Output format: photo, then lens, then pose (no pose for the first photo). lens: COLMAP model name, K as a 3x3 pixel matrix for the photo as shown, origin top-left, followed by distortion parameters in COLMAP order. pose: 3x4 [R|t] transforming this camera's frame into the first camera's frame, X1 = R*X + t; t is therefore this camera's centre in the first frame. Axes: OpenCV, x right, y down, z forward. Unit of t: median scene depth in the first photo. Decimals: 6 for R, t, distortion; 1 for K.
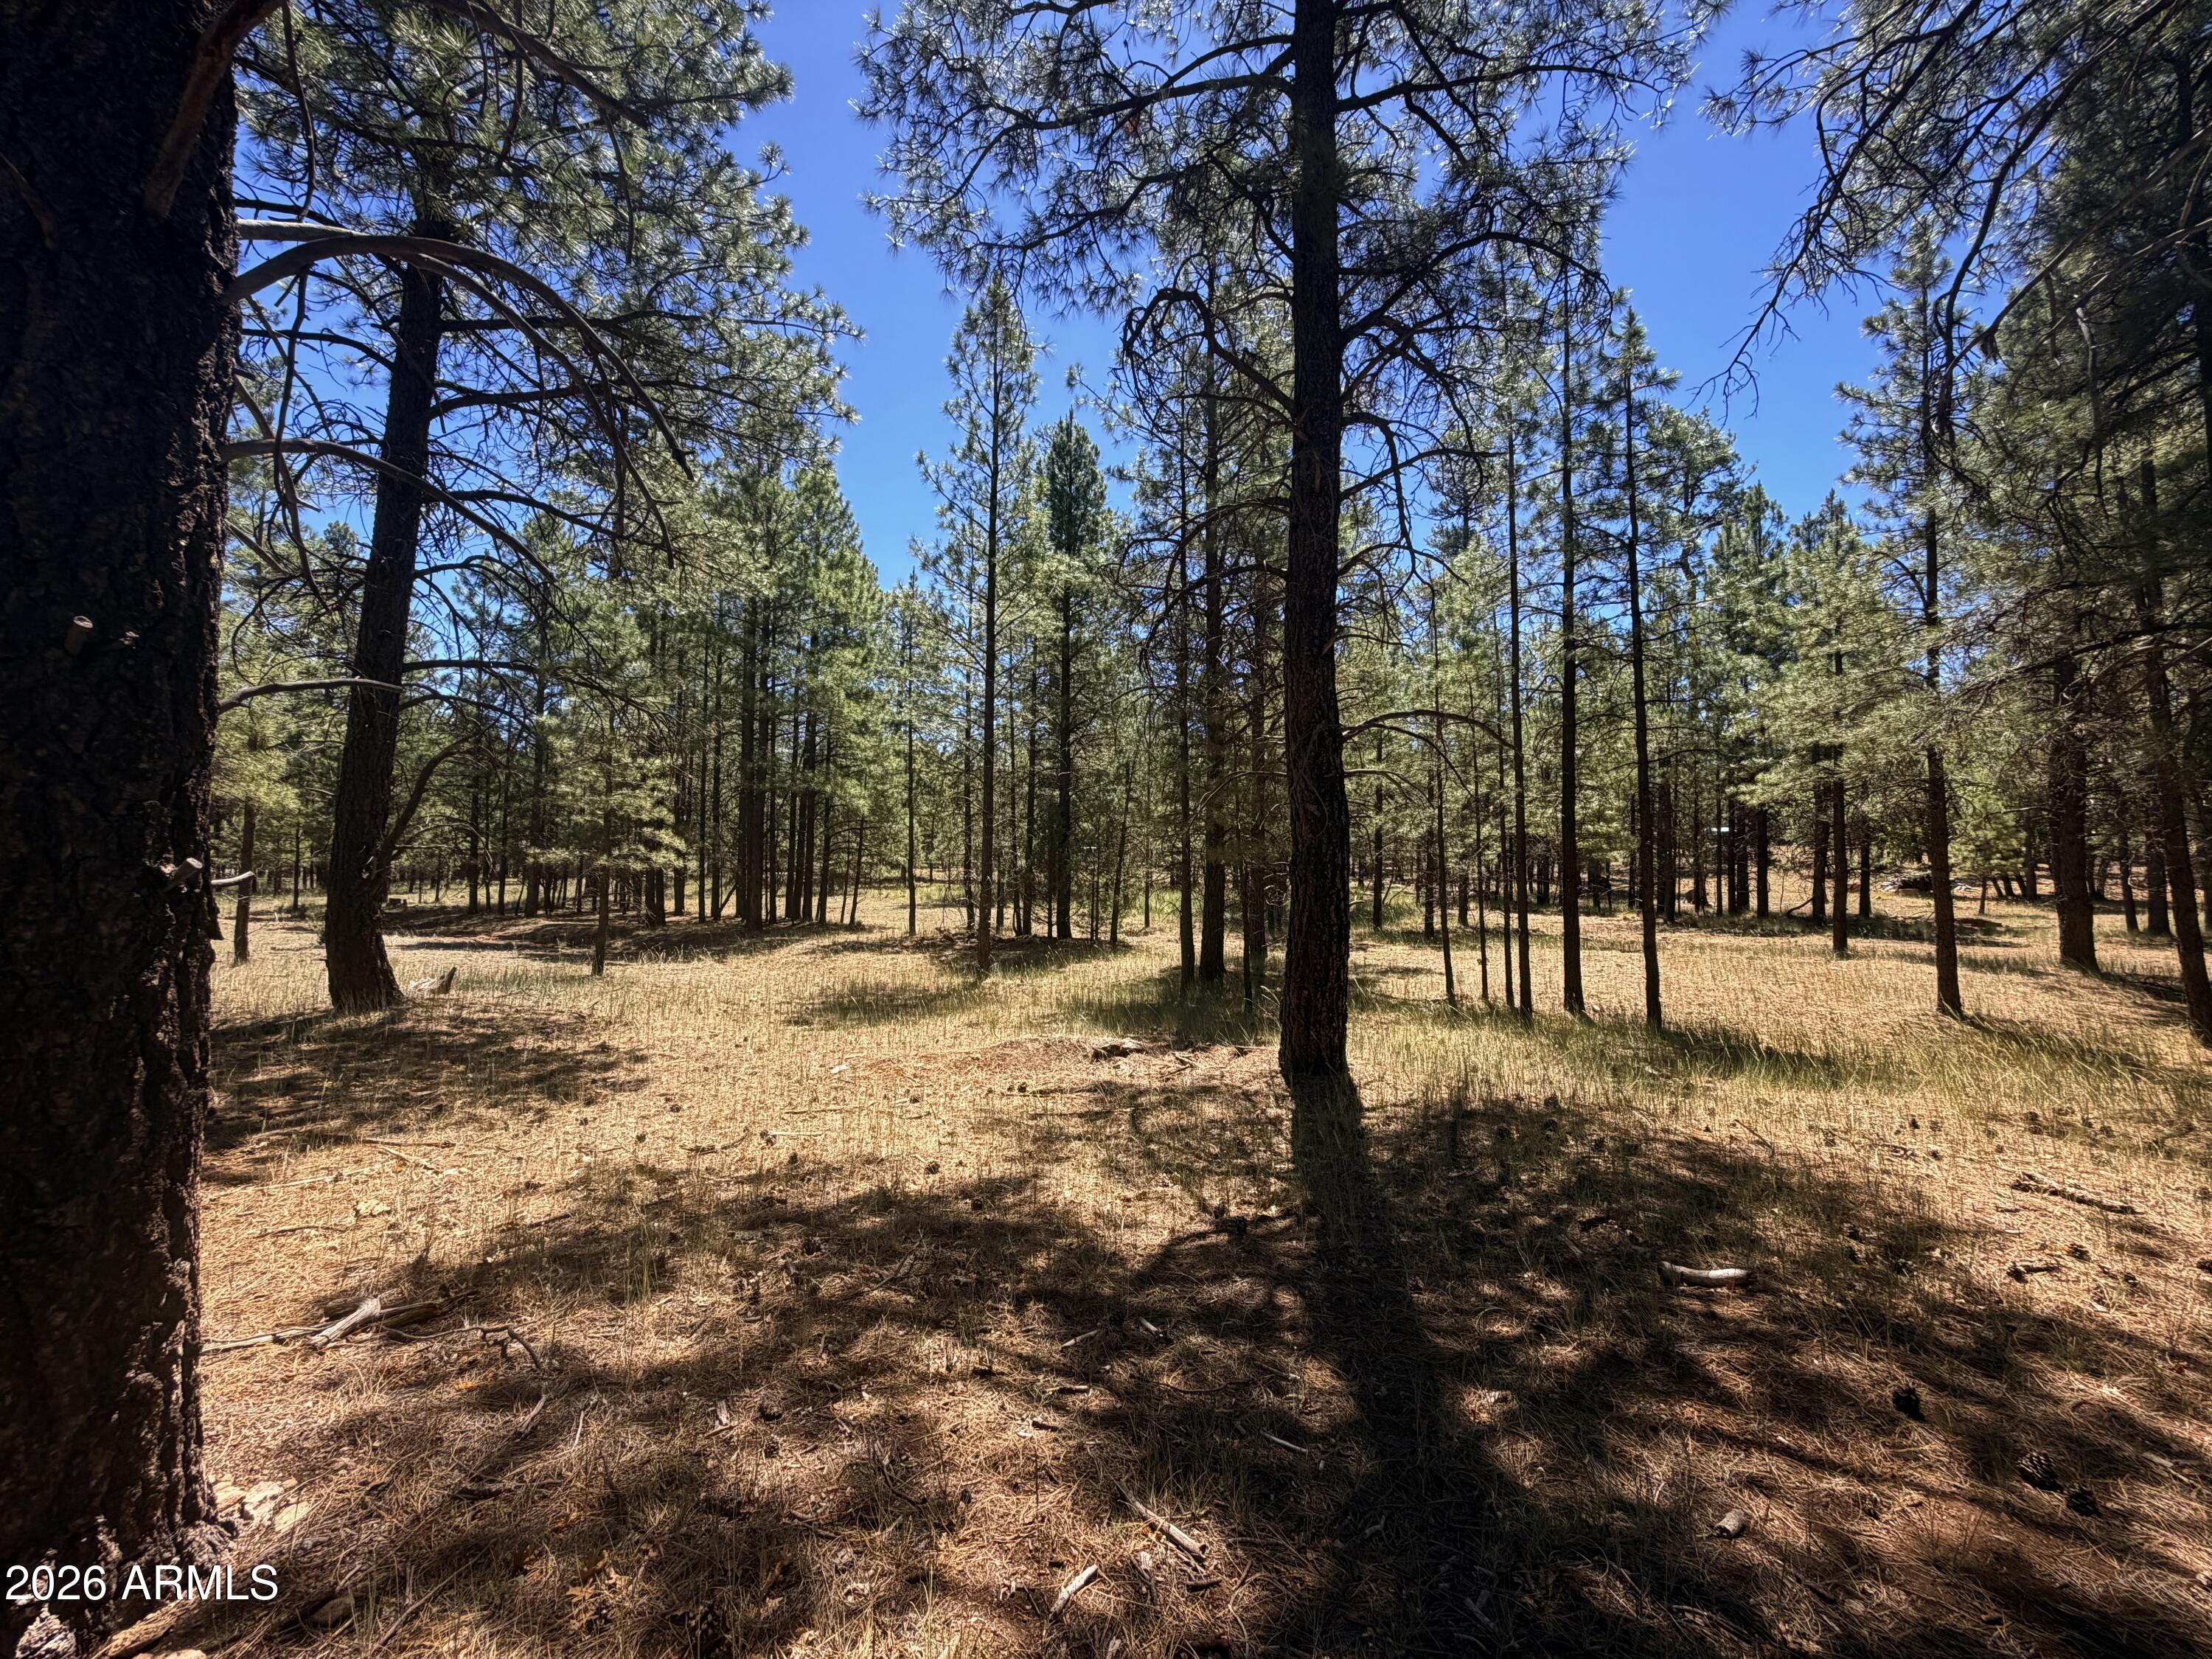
lens RADIAL K [[878.6, 0, 1106.0], [0, 878.6, 829.5], [0, 0, 1]] dist [-0.000094, 0.000256]
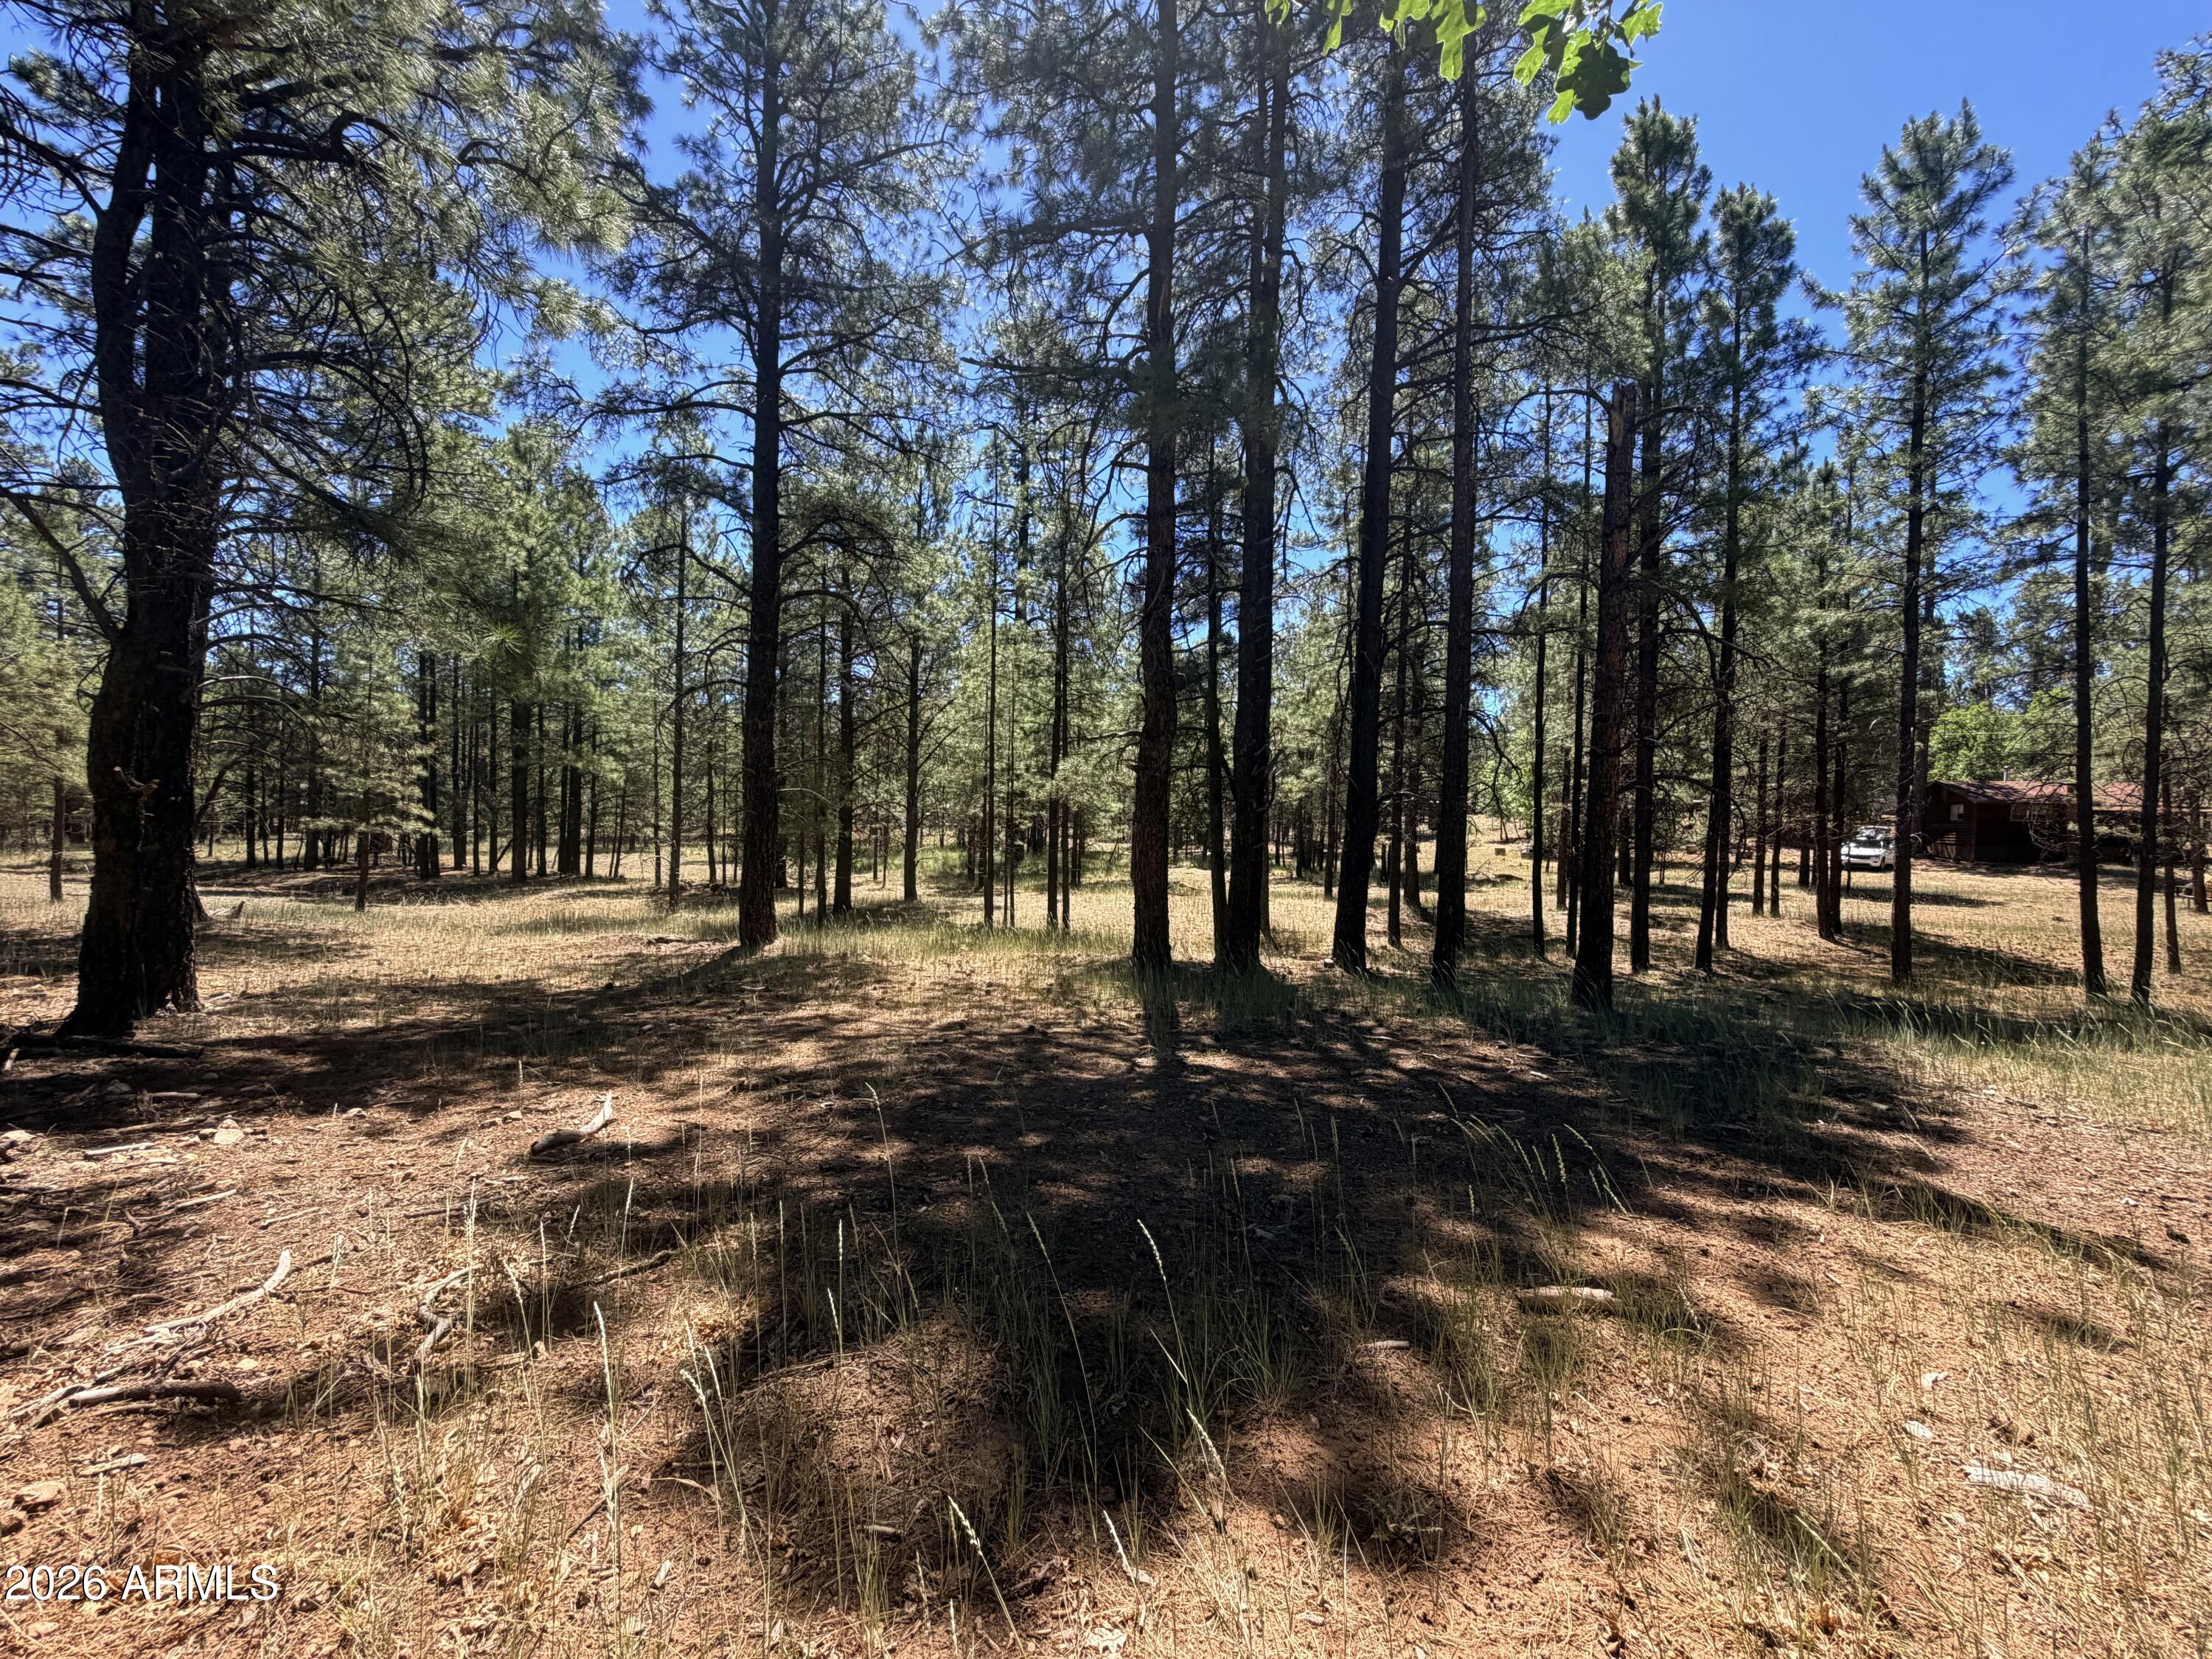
lens RADIAL K [[878.6, 0, 1106.0], [0, 878.6, 829.5], [0, 0, 1]] dist [-0.000094, 0.000256]
pose [[0.988480, 0.008439, 0.151116, 0.576504], [-0.015737, 0.998763, 0.047164, -0.070638], [-0.150531, -0.048999, 0.987390, -0.824567]]
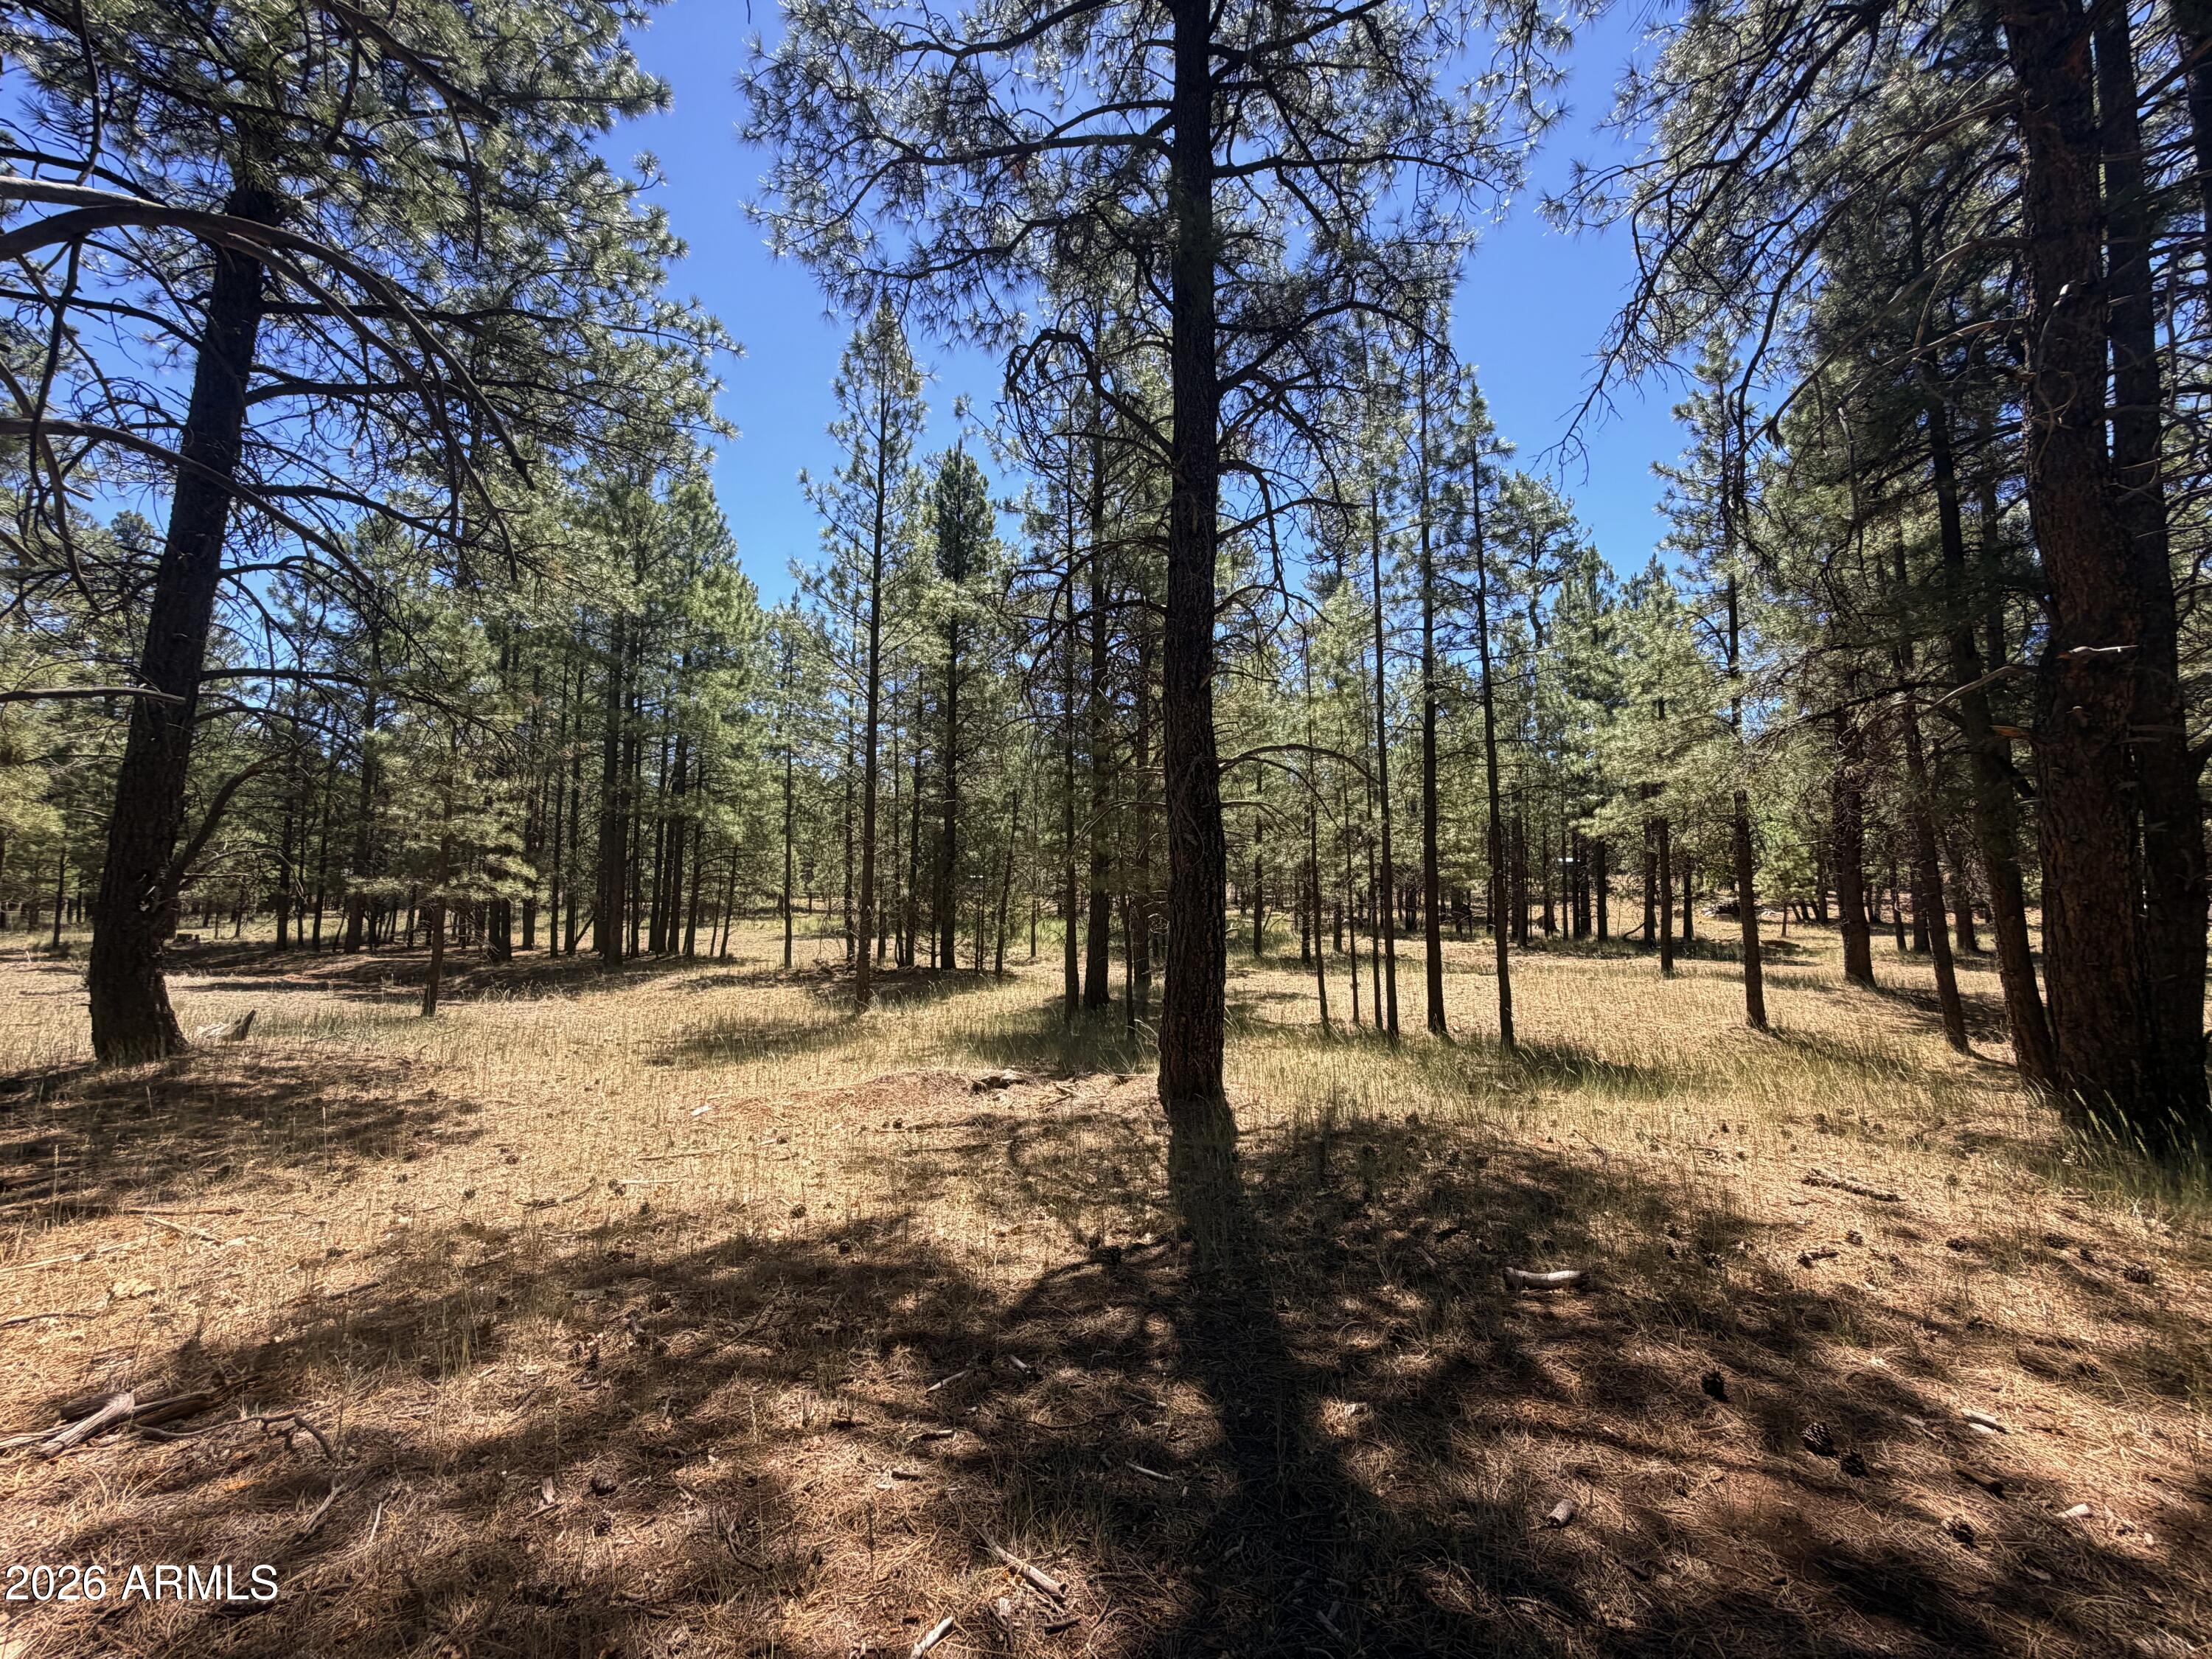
lens RADIAL K [[878.6, 0, 1106.0], [0, 878.6, 829.5], [0, 0, 1]] dist [-0.000094, 0.000256]
pose [[0.991993, 0.006772, 0.126113, 0.006038], [-0.002617, 0.999449, -0.033080, 0.000102], [-0.126267, 0.032485, 0.991464, -0.002365]]
